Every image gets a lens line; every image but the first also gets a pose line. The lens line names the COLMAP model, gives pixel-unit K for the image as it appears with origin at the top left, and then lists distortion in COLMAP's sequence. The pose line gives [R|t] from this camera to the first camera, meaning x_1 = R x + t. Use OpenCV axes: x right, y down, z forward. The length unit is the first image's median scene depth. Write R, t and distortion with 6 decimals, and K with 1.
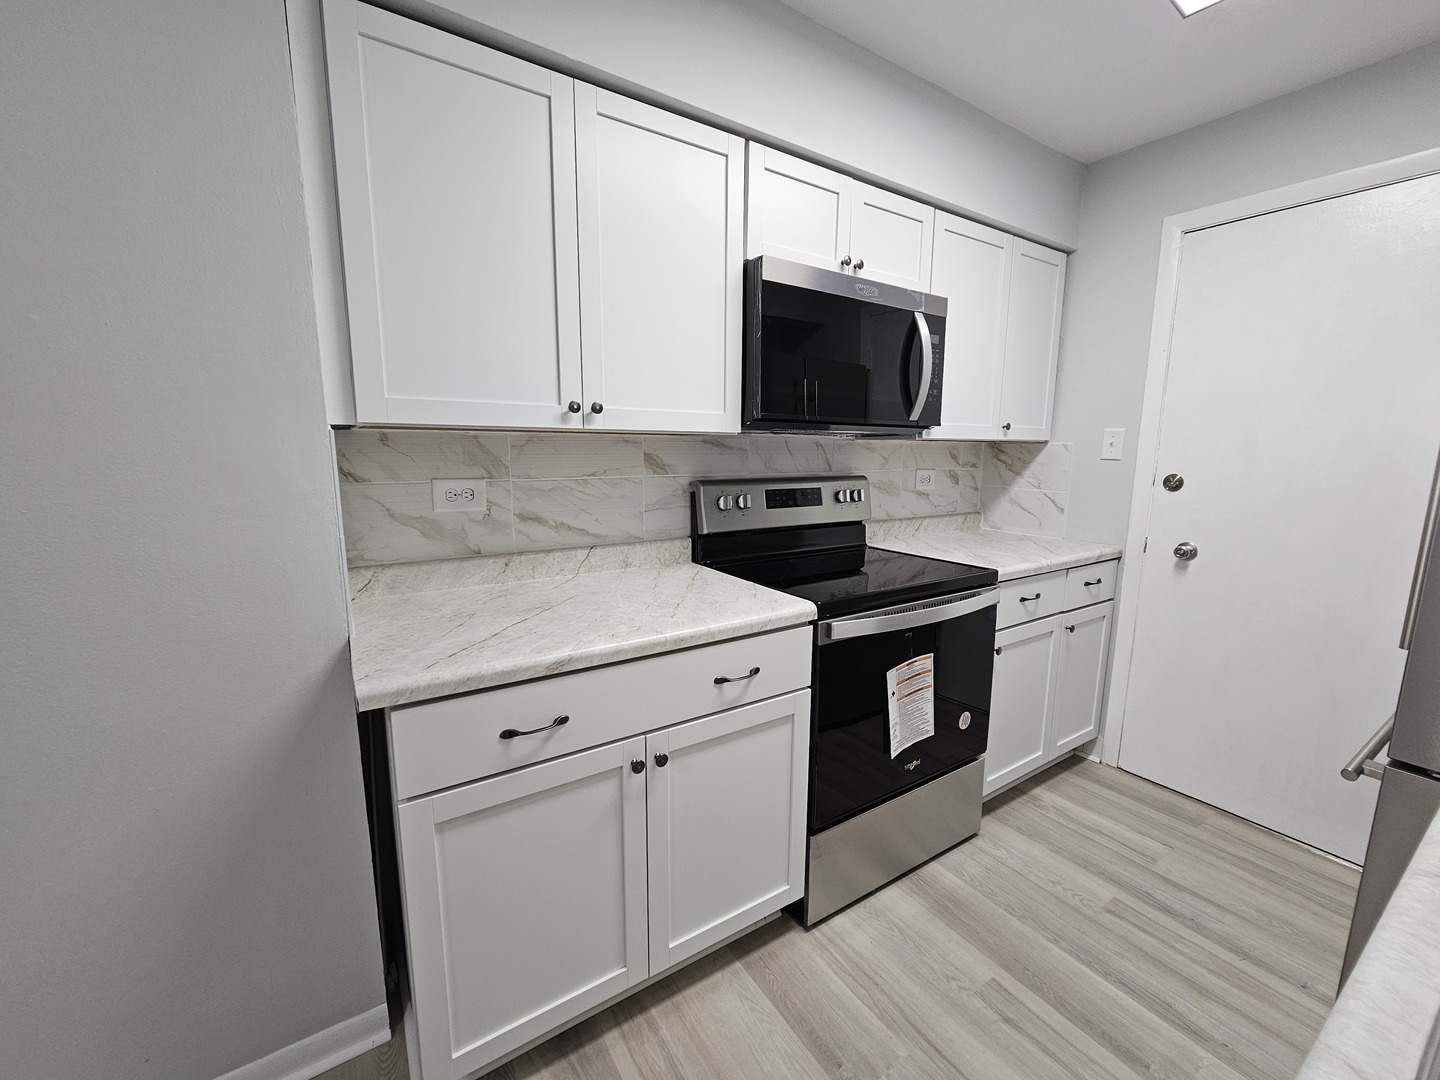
lens RADIAL K [[590.9, 0, 723.8], [0, 590.9, 542.5], [0, 0, 1]] dist [-0.000548, 0.000084]
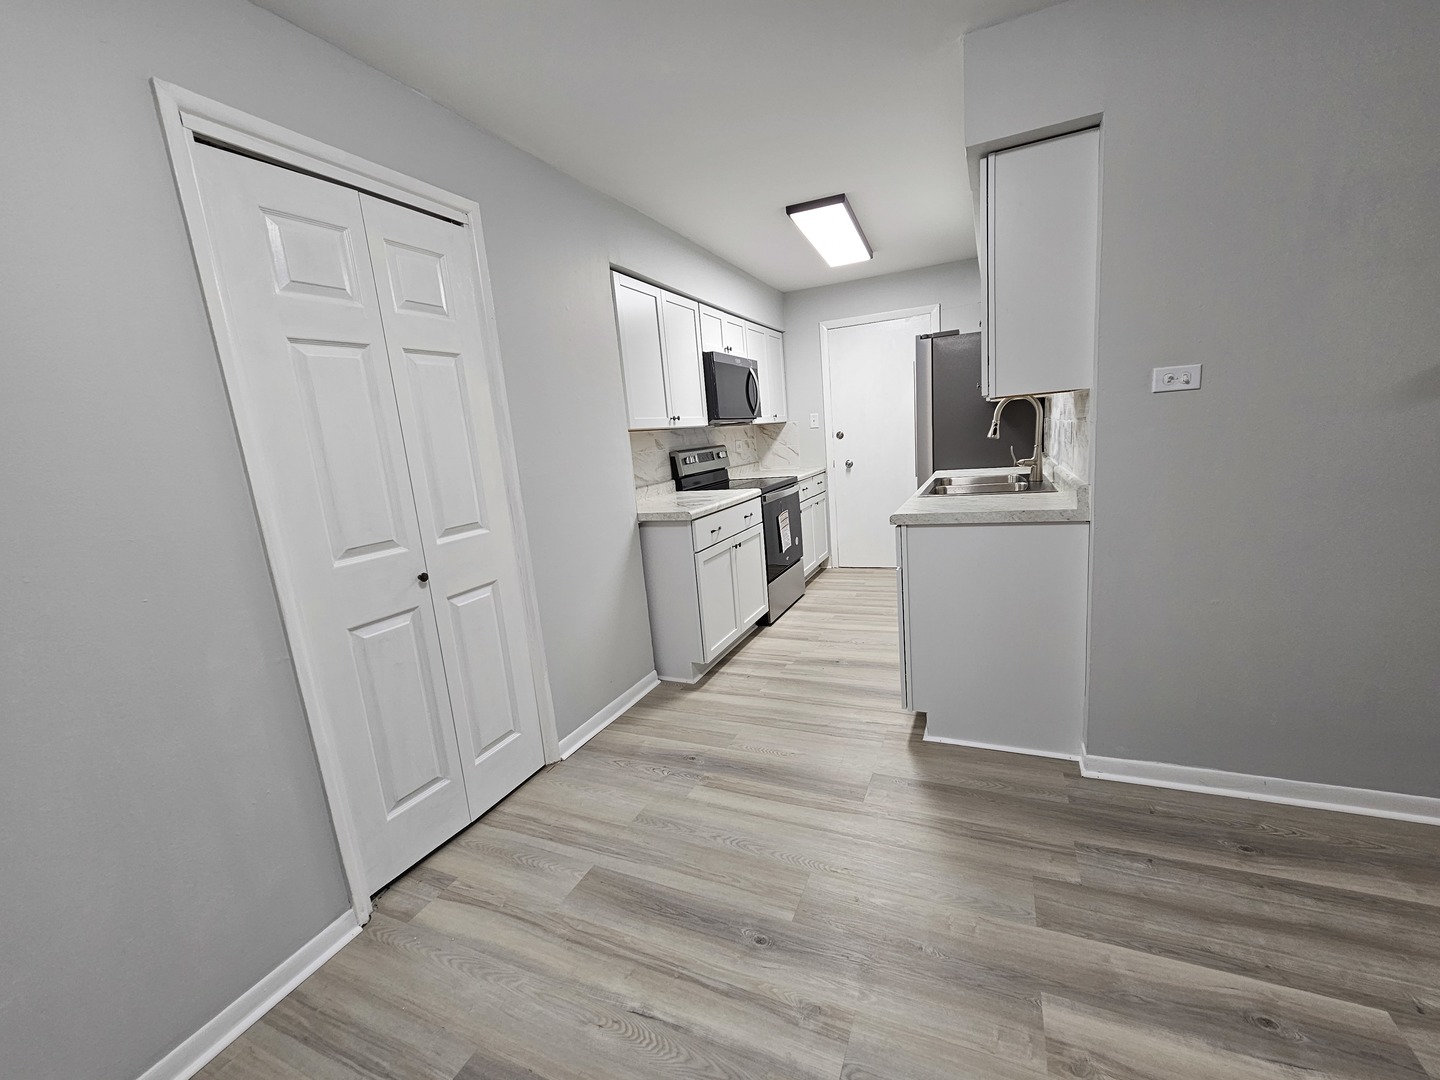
lens RADIAL K [[590.9, 0, 723.8], [0, 590.9, 542.5], [0, 0, 1]] dist [-0.000548, 0.000084]
pose [[0.840756, -0.172609, 0.513163, -1.043637], [0.171827, 0.983886, 0.049425, 0.140957], [-0.513425, 0.046621, 0.856867, -0.866482]]
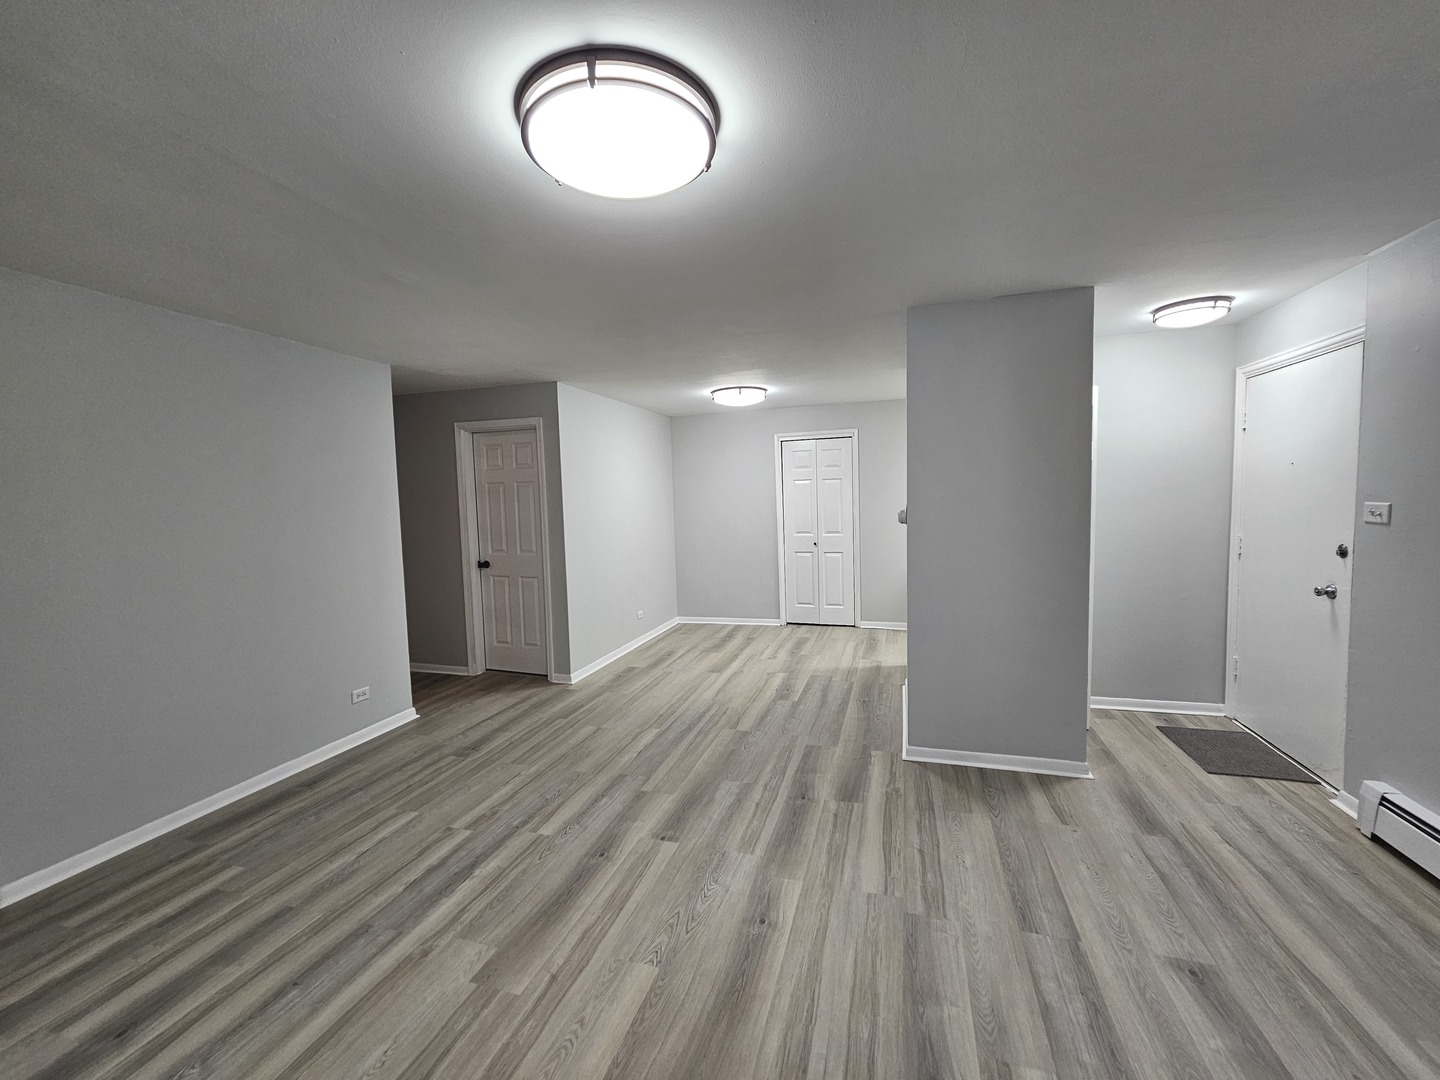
lens RADIAL K [[590.9, 0, 723.8], [0, 590.9, 542.5], [0, 0, 1]] dist [-0.000548, 0.000084]
pose [[0.634486, 0.040170, -0.771890, 1.371579], [-0.096553, 0.994945, -0.027588, 0.301212], [0.766880, 0.092033, 0.635157, -2.361713]]
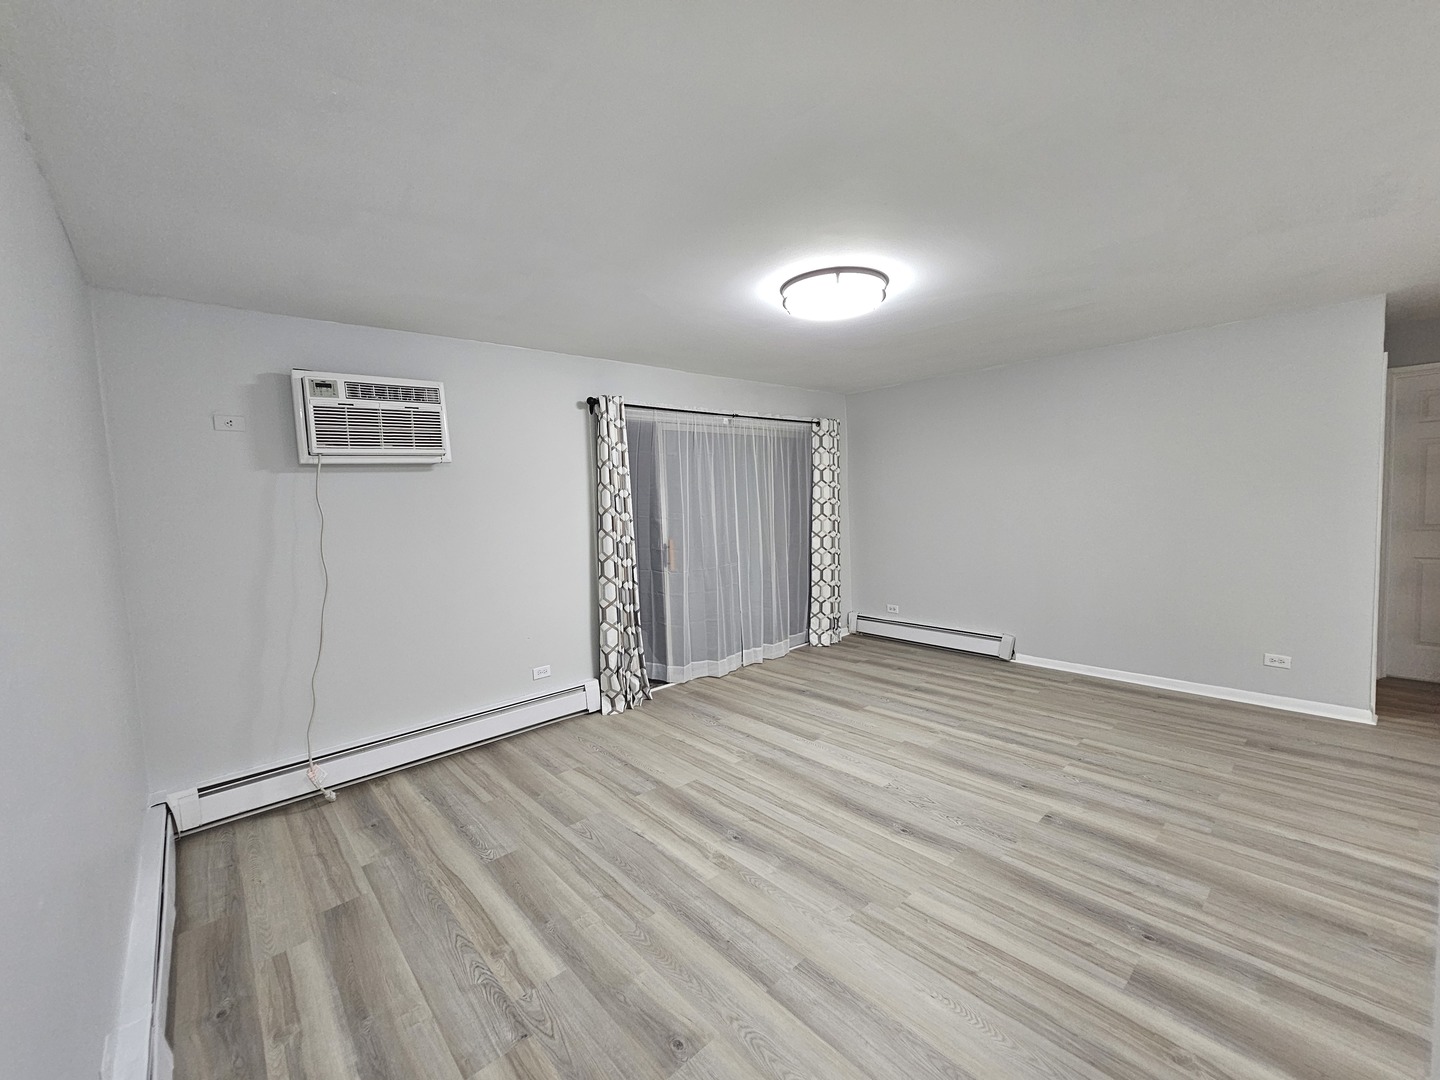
lens RADIAL K [[590.9, 0, 723.8], [0, 590.9, 542.5], [0, 0, 1]] dist [-0.000548, 0.000084]
pose [[-0.989010, 0.050567, -0.138929, 1.161447], [0.016993, 0.972342, 0.232944, 0.000479], [0.146866, 0.228024, -0.962515, -0.455250]]
